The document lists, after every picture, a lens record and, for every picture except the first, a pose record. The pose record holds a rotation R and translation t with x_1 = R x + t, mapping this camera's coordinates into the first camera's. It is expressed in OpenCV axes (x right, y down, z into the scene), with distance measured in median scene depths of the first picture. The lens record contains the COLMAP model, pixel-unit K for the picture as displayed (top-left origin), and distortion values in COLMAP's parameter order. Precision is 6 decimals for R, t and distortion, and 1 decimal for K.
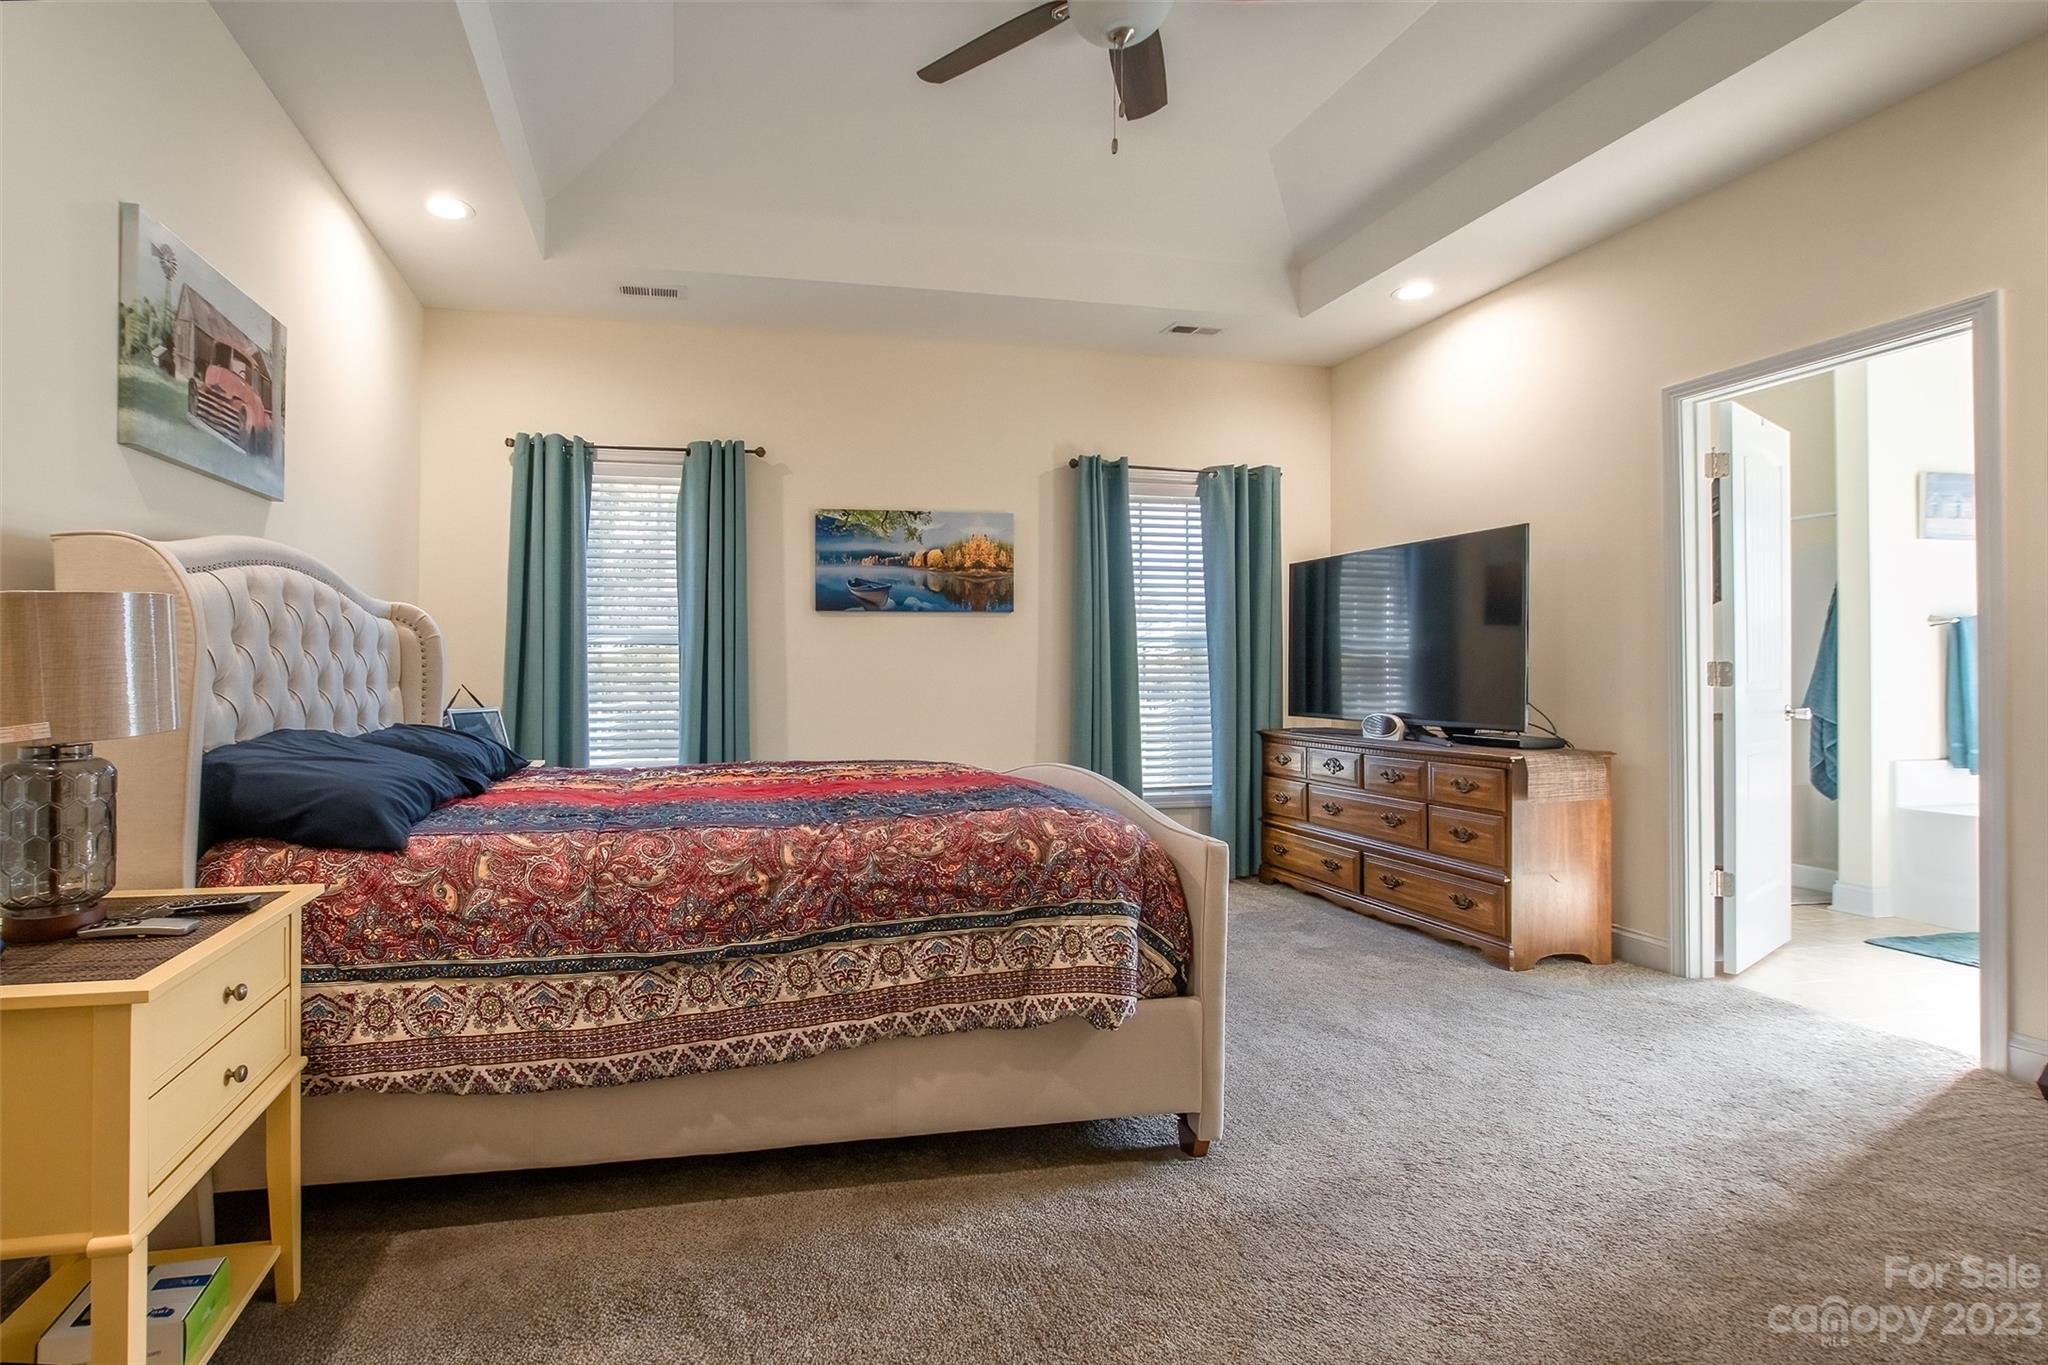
lens RADIAL K [[899.9, 0, 1023.8], [0, 899.9, 689.6], [0, 0, 1]] dist [-0.023300, 0.000503]
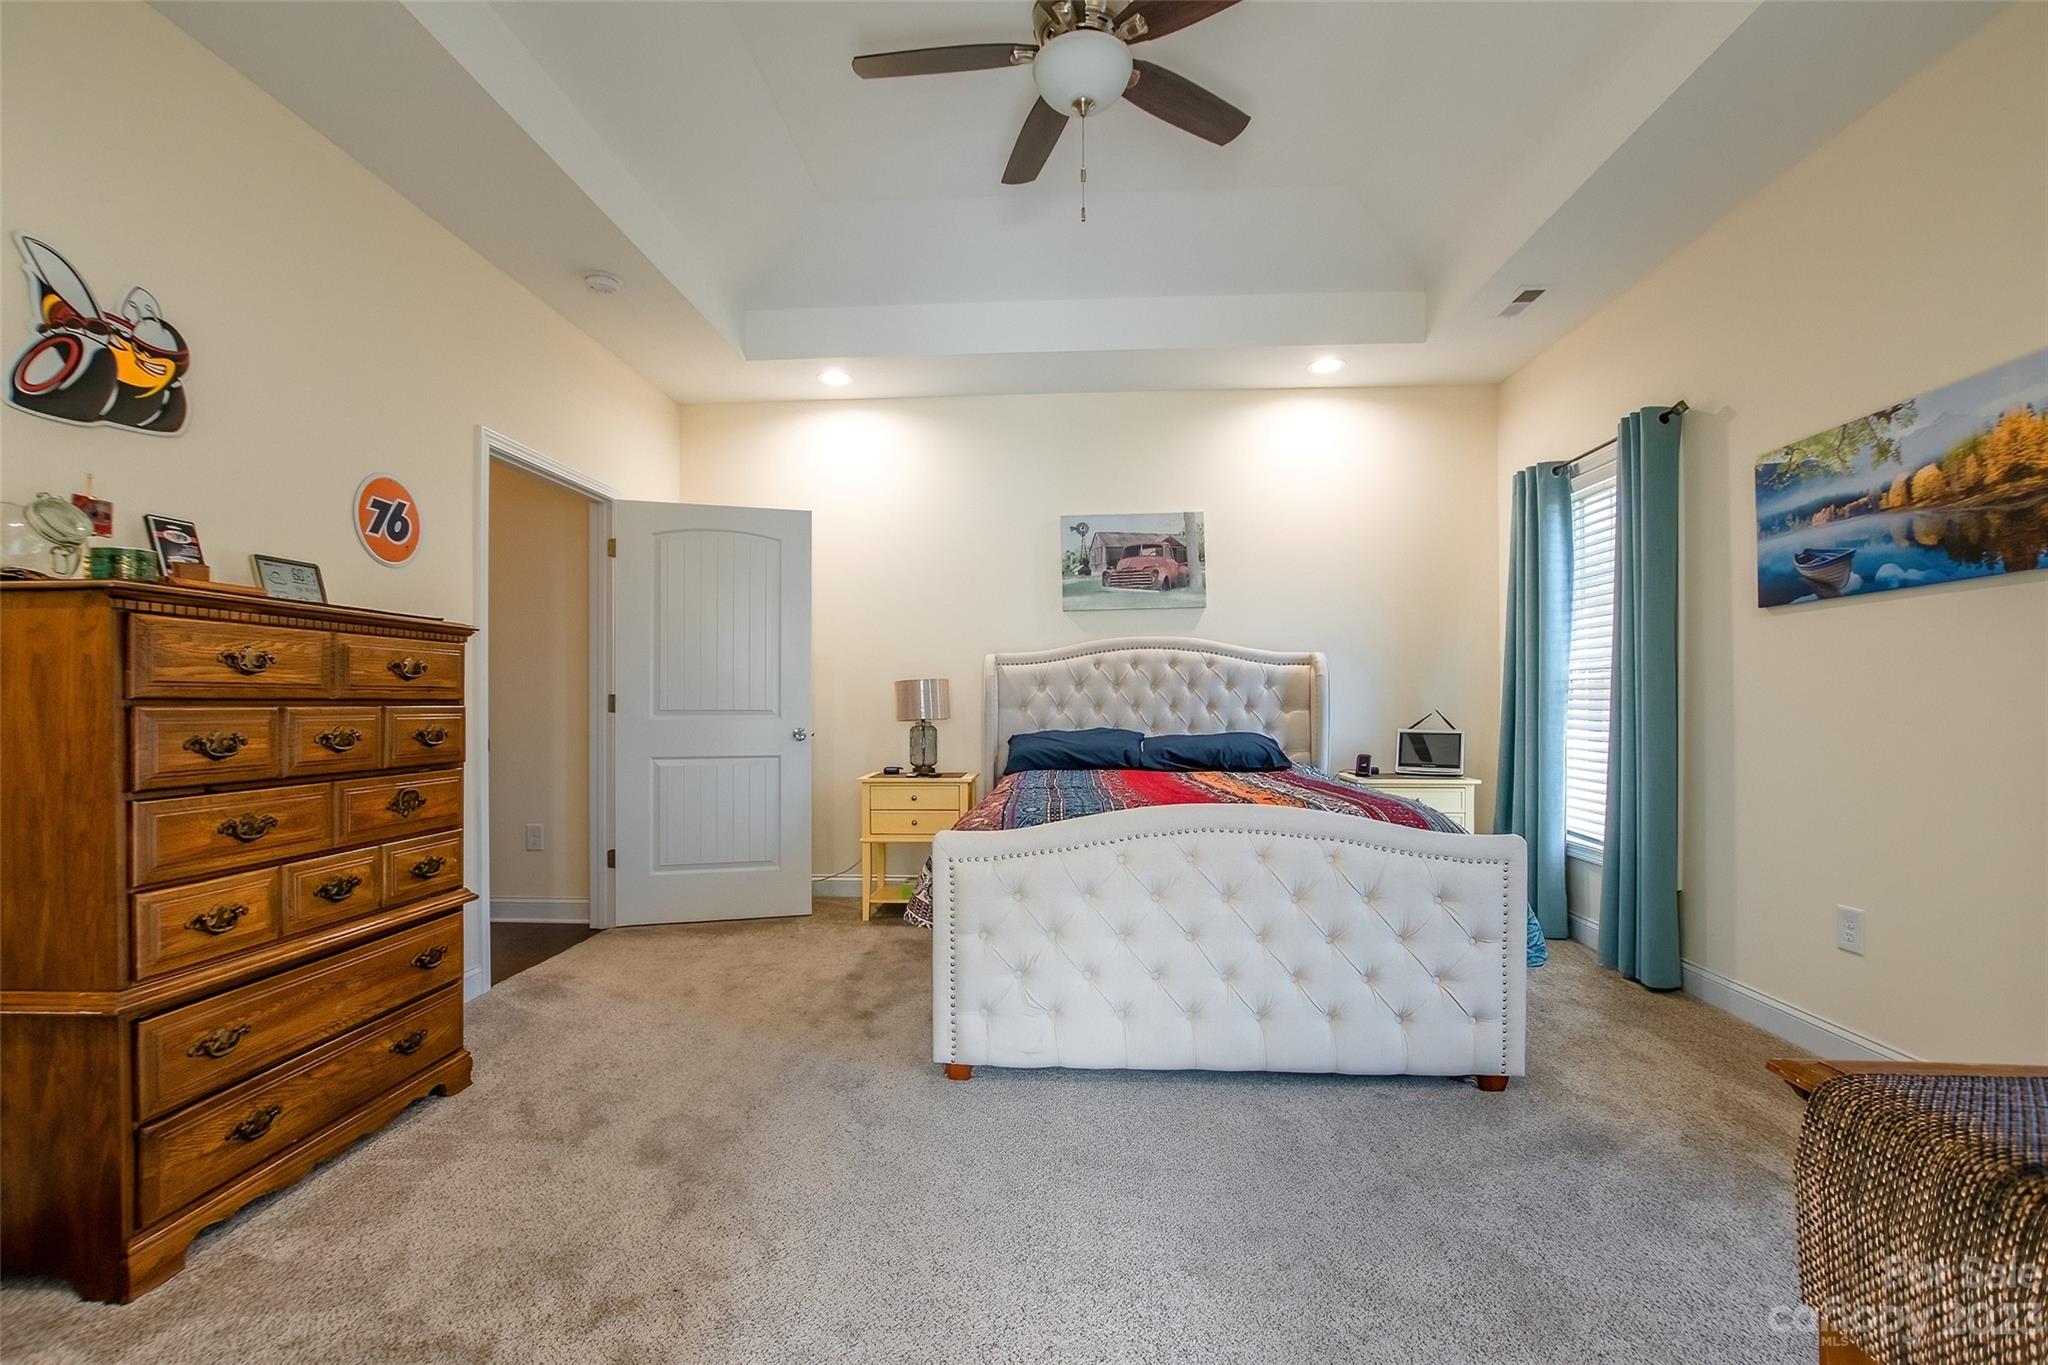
lens RADIAL K [[899.9, 0, 1023.8], [0, 899.9, 689.6], [0, 0, 1]] dist [-0.023300, 0.000503]
pose [[-0.325884, 0.002953, -0.945405, 0.572337], [-0.003452, 0.999985, 0.004313, -0.026616], [0.945403, 0.004669, -0.325869, 0.686317]]
